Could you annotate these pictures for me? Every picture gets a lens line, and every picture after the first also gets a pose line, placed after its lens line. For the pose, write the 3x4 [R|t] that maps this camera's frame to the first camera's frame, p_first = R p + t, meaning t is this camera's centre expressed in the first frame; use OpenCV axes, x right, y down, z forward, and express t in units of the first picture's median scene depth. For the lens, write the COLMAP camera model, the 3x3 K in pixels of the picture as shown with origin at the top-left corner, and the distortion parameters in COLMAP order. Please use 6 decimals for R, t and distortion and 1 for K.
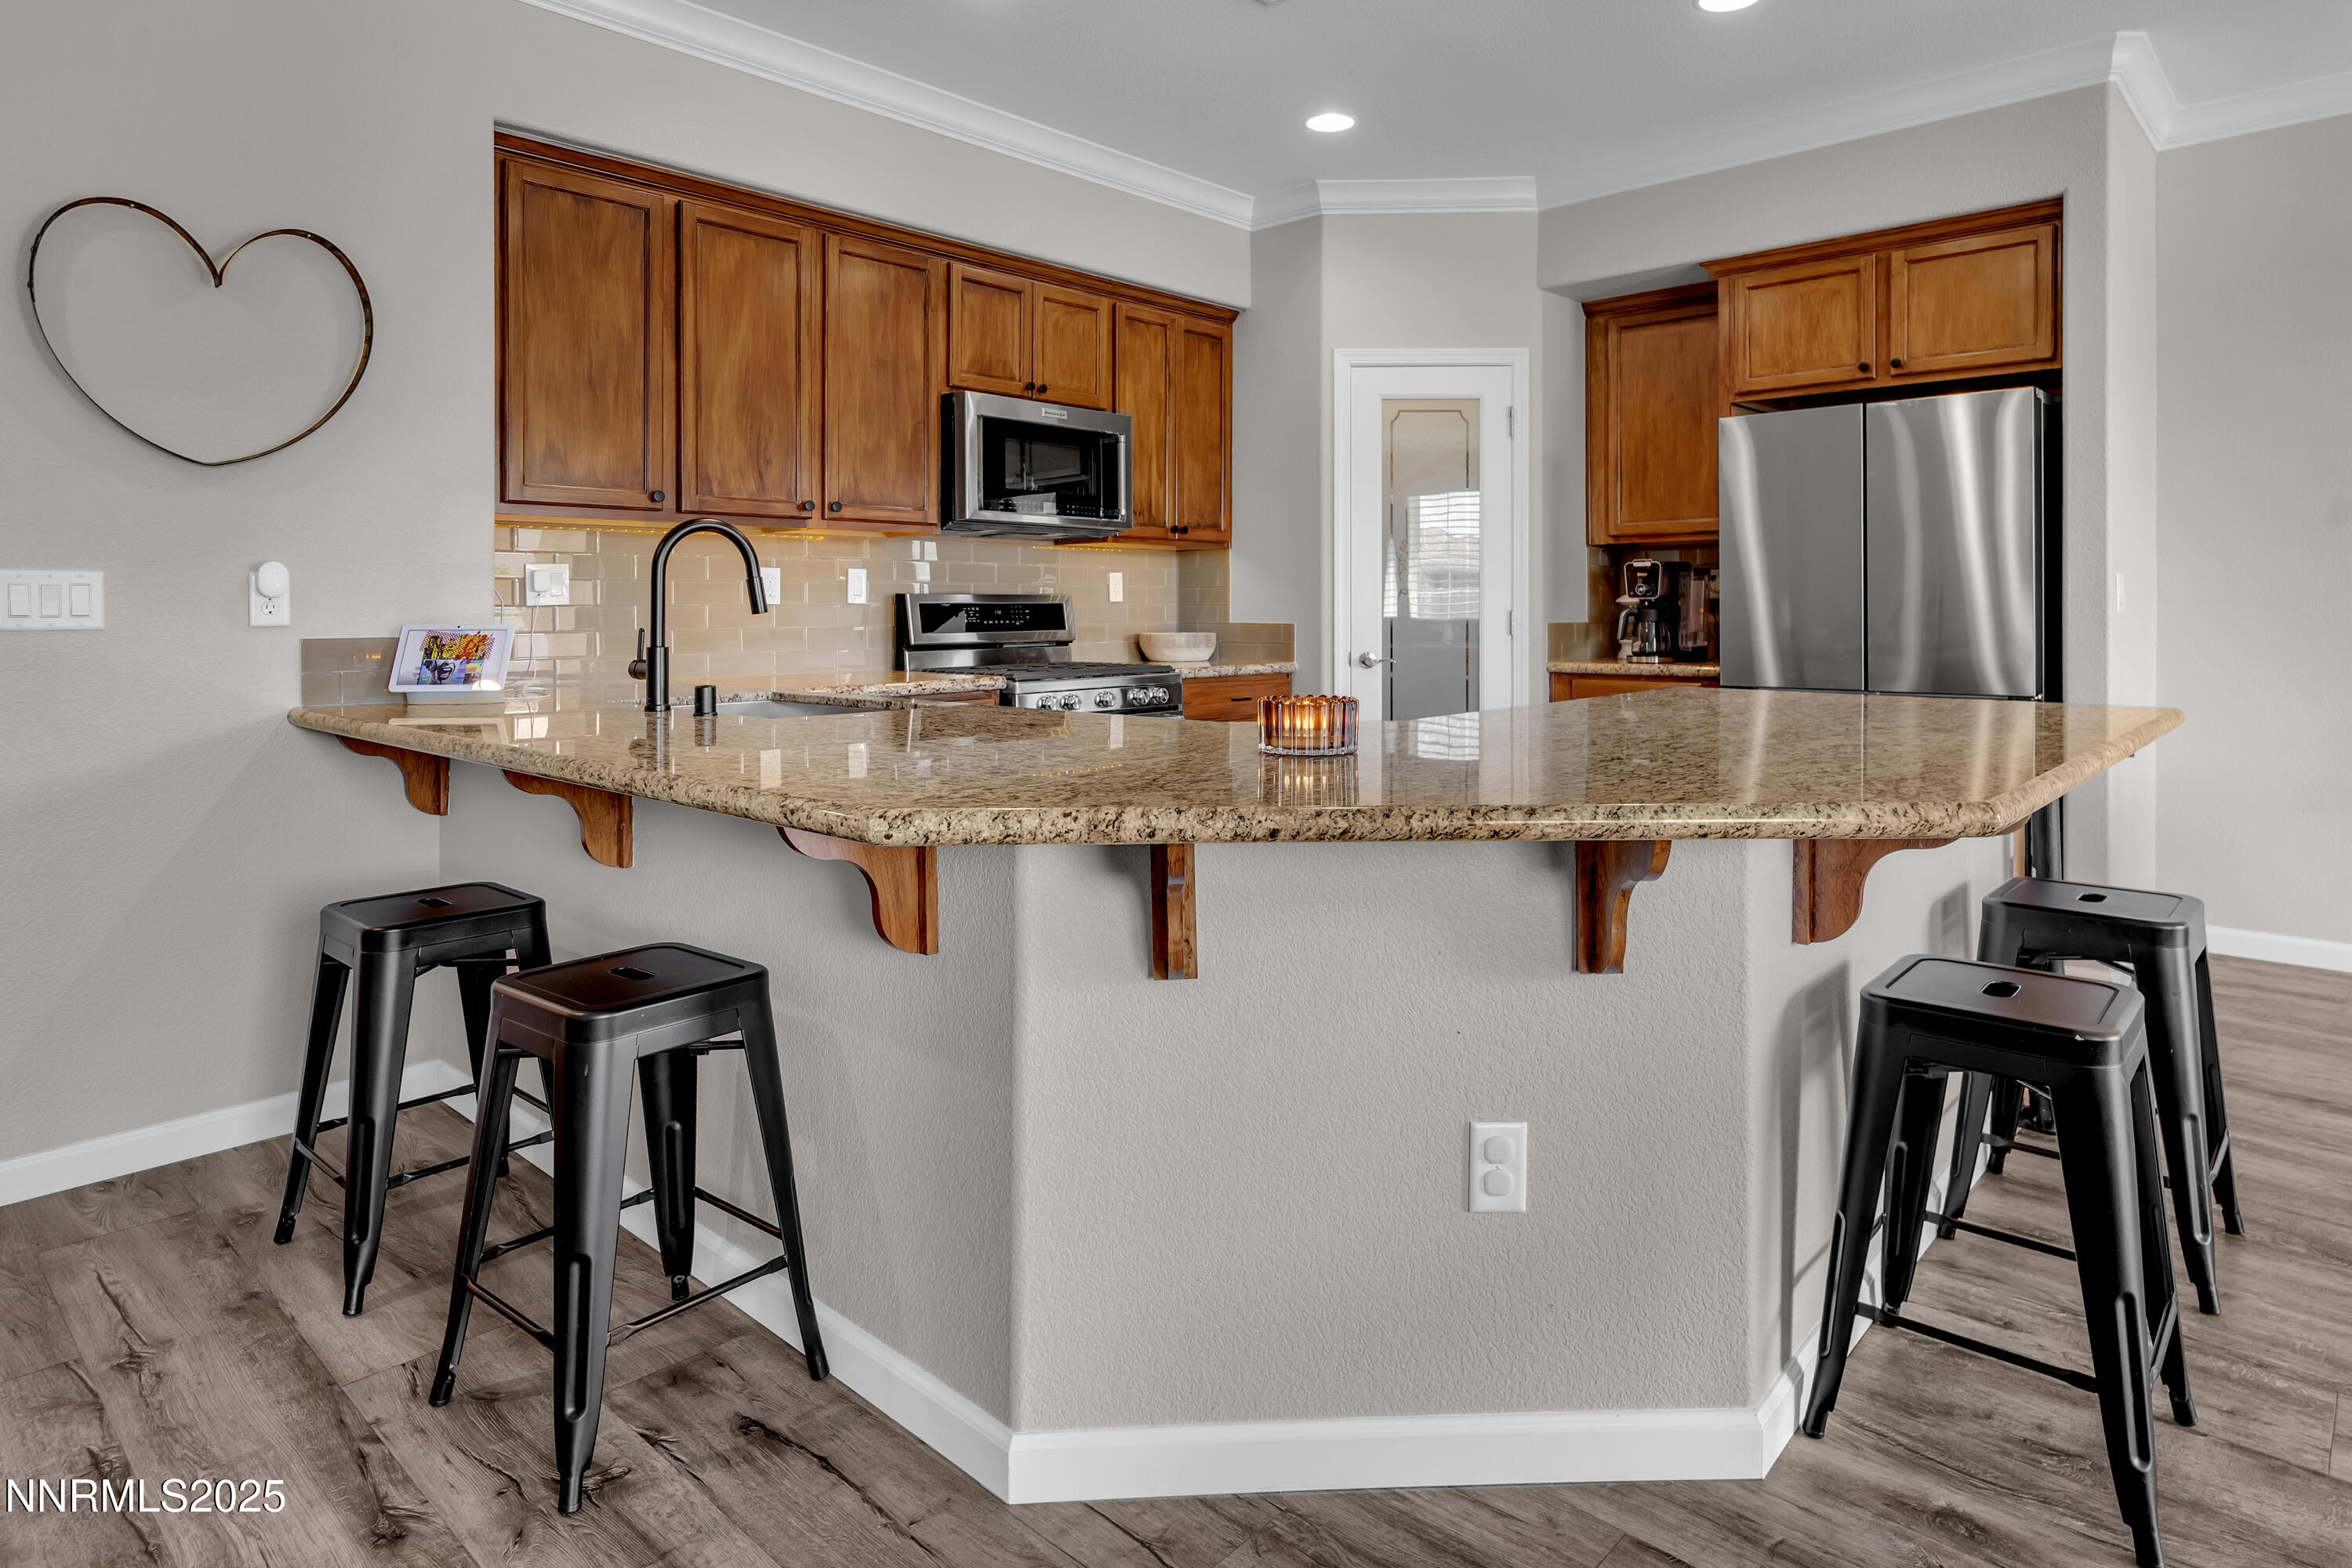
lens RADIAL K [[1333.6, 0, 1173.8], [0, 1333.6, 609.0], [0, 0, 1]] dist [0.026807, -0.008006]
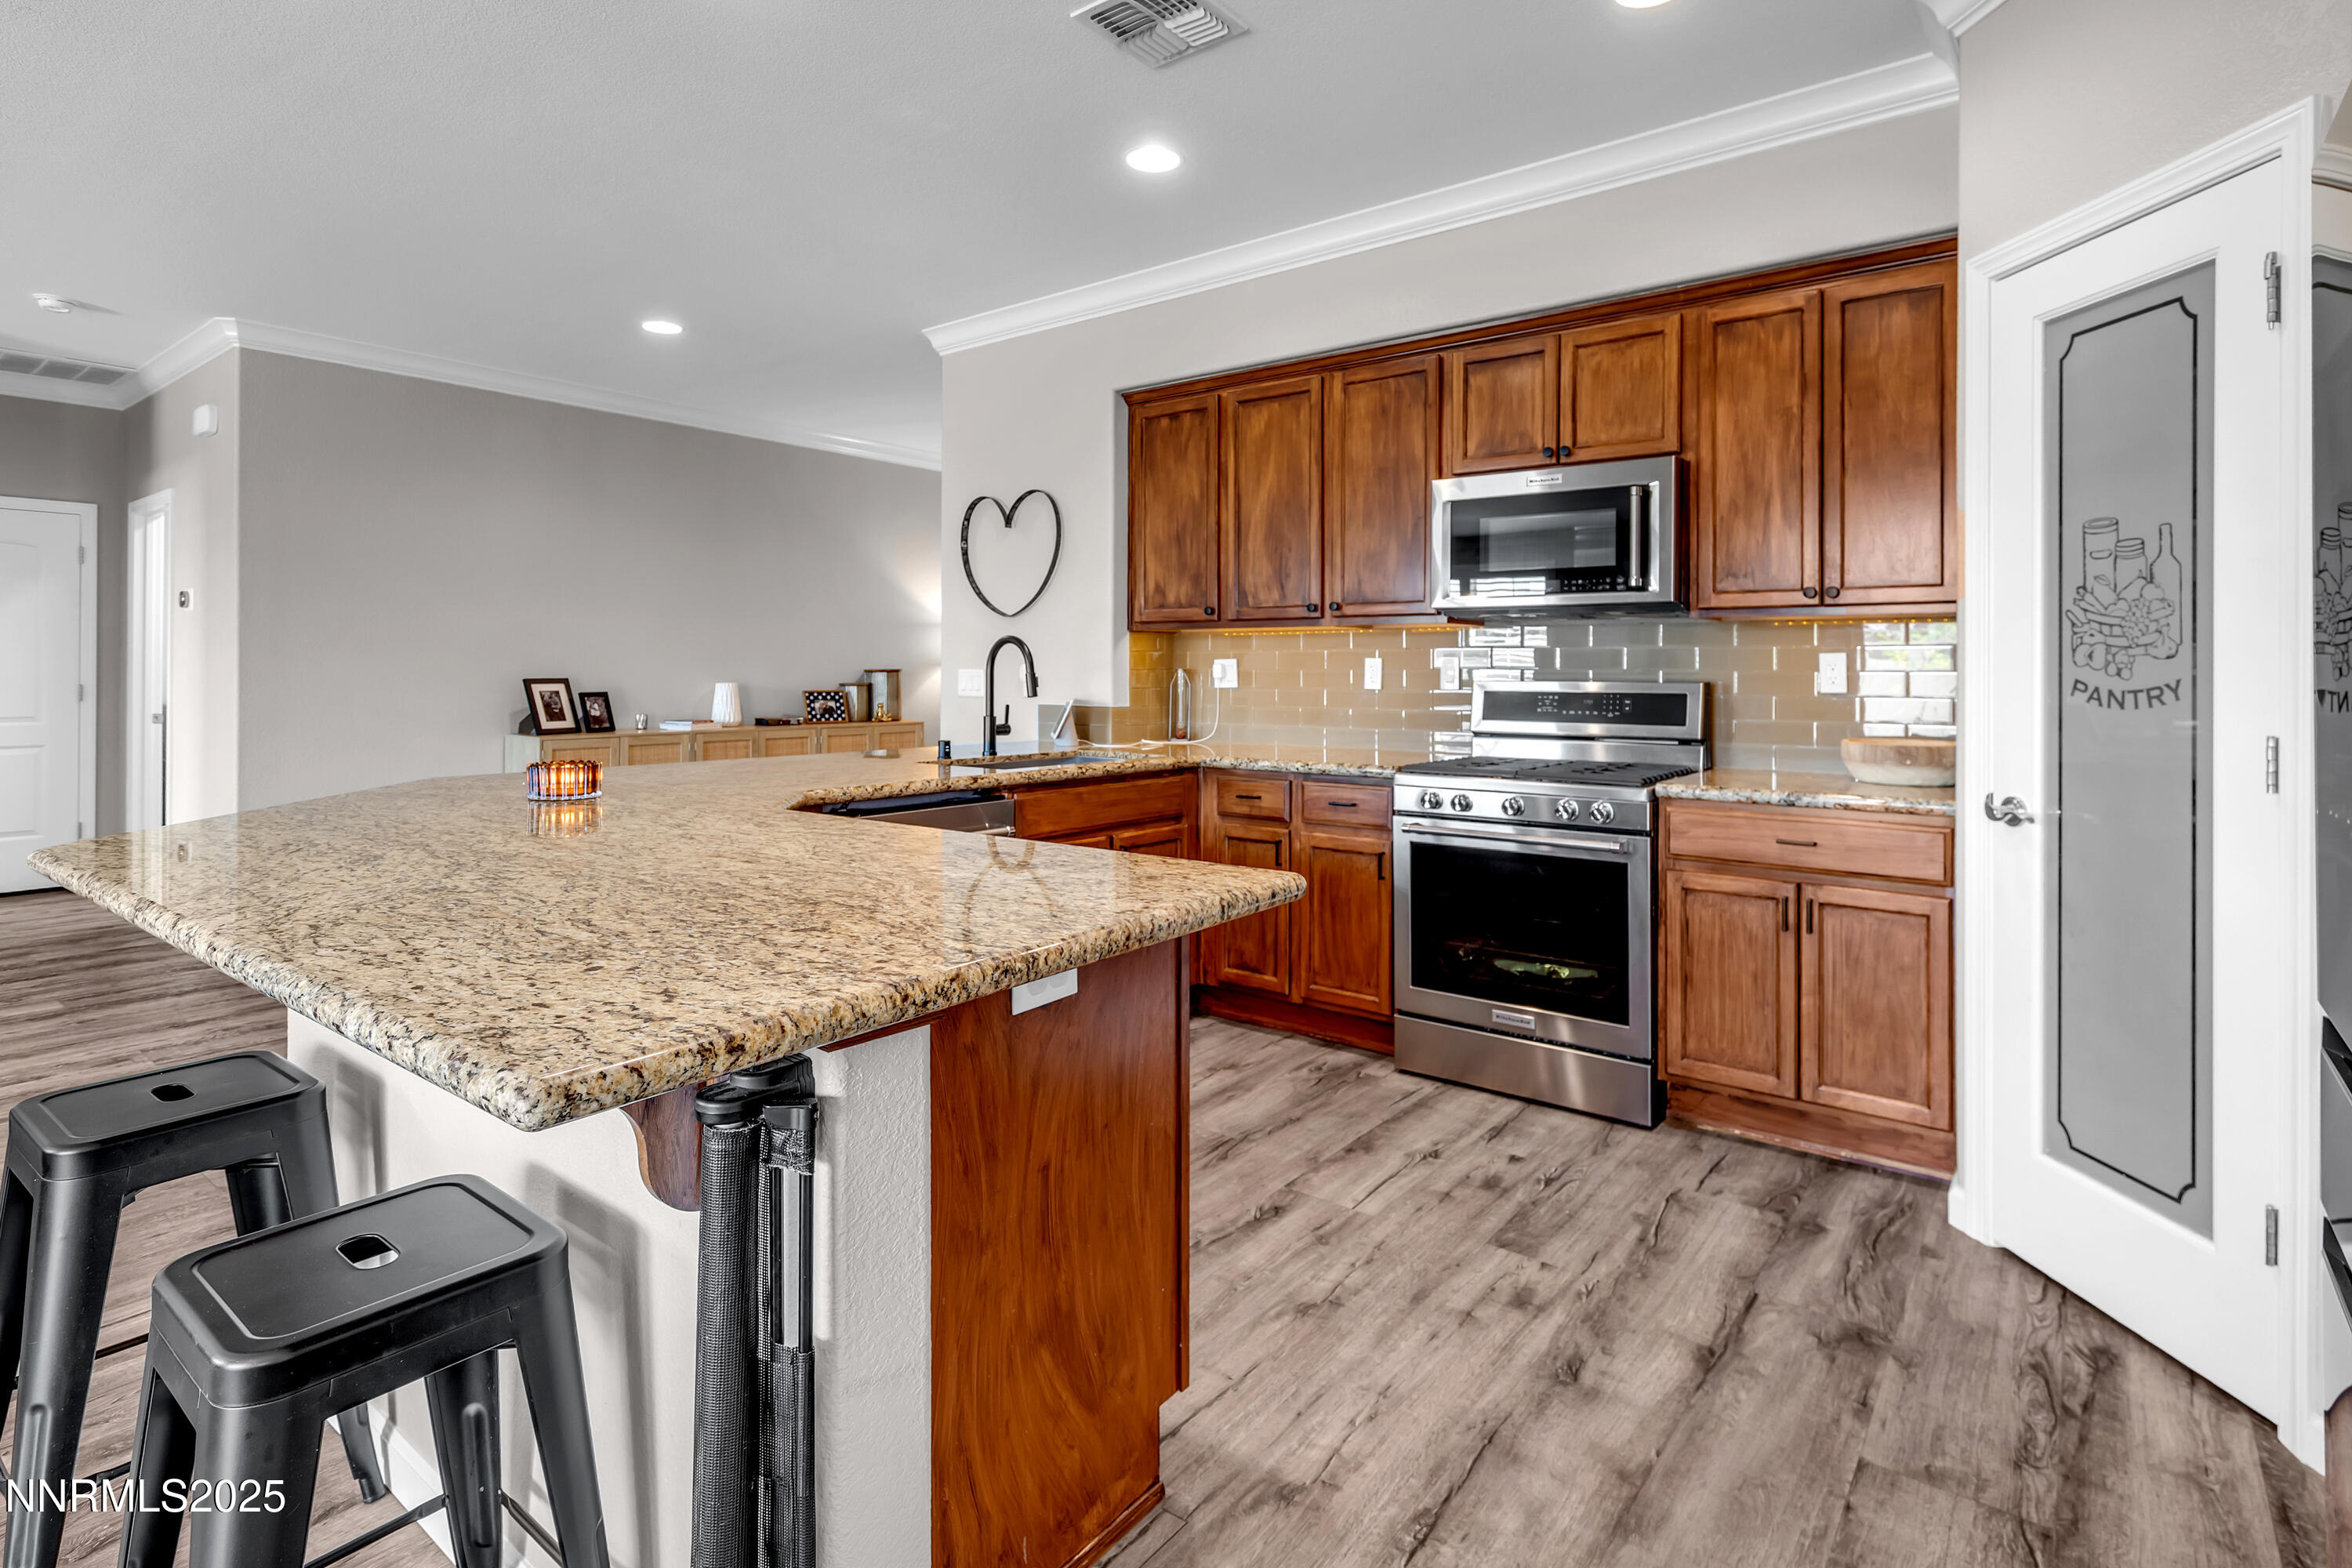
lens RADIAL K [[1191.0, 0, 1202.6], [0, 1191.0, 676.1], [0, 0, 1]] dist [0.010822, -0.002443]
pose [[0.092986, 0.005055, -0.995655, 0.729844], [-0.008242, 0.999957, 0.004307, -0.018843], [0.995633, 0.007805, 0.093024, 0.753942]]
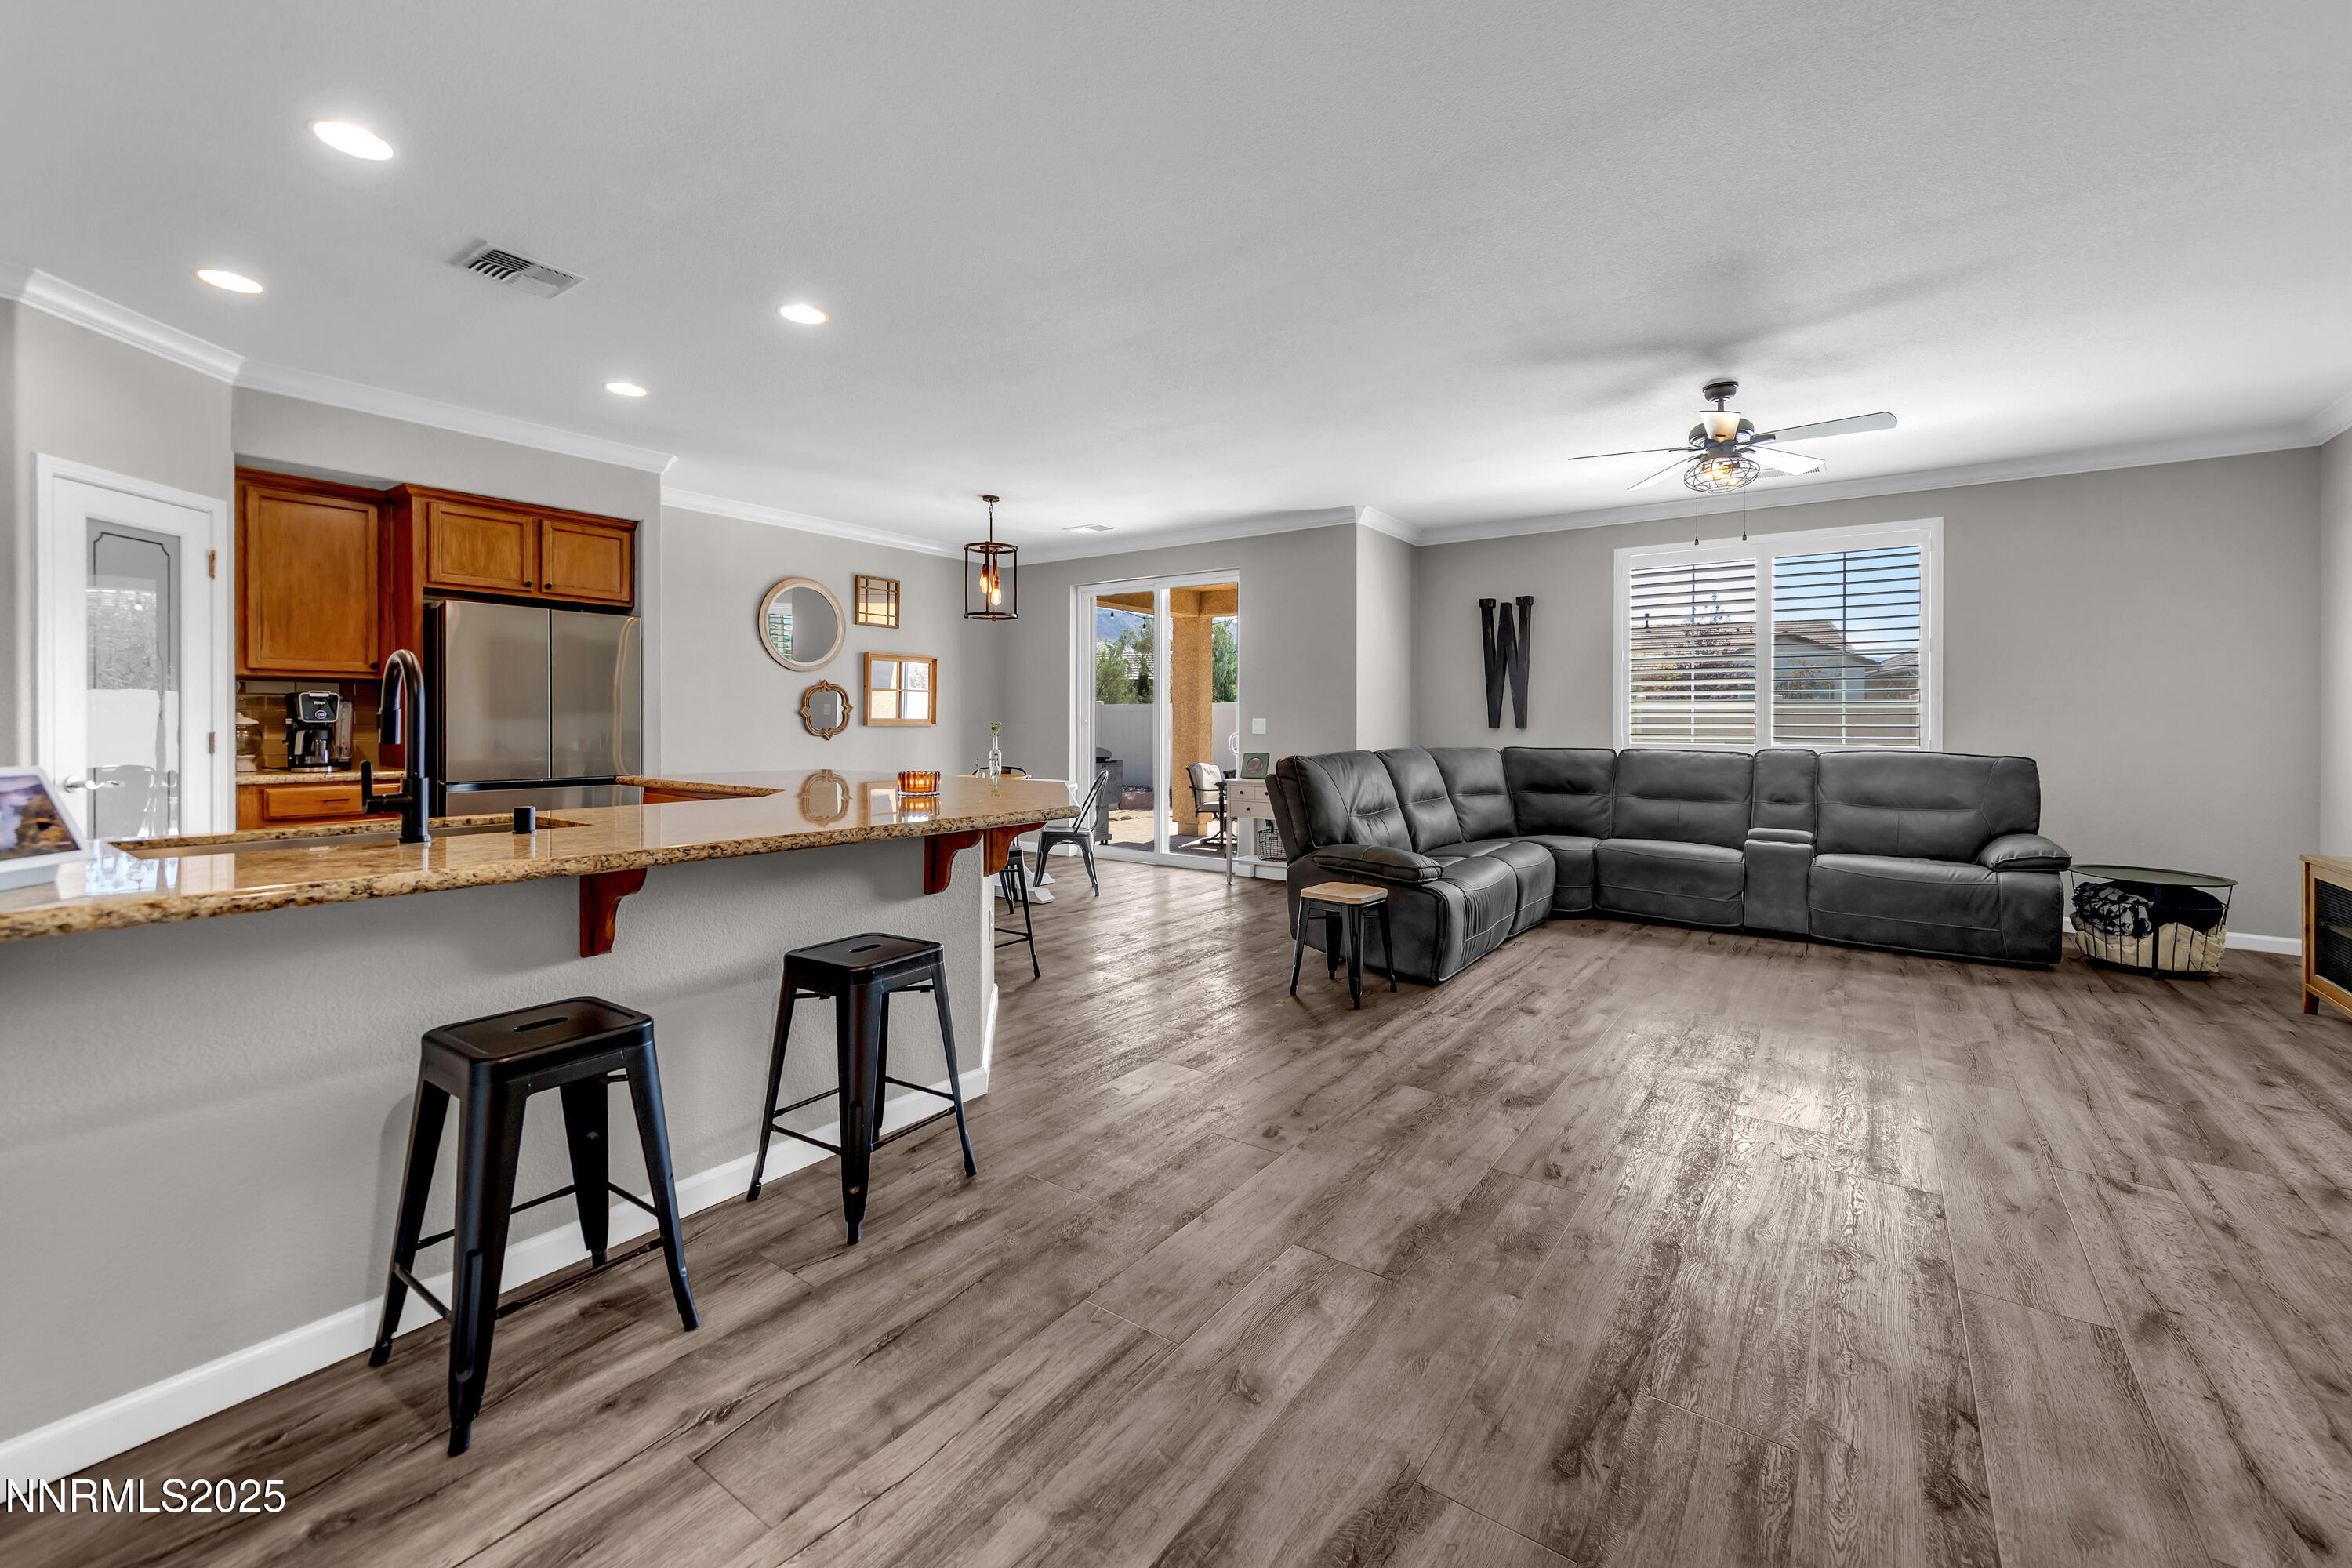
lens RADIAL K [[953.4, 0, 1193.0], [0, 953.4, 725.9], [0, 0, 1]] dist [0.004052, 0.000290]
pose [[-0.133979, -0.002553, 0.990981, -0.790125], [-0.002958, 0.999993, 0.002177, -0.009767], [-0.990980, -0.002639, -0.133986, 0.352473]]
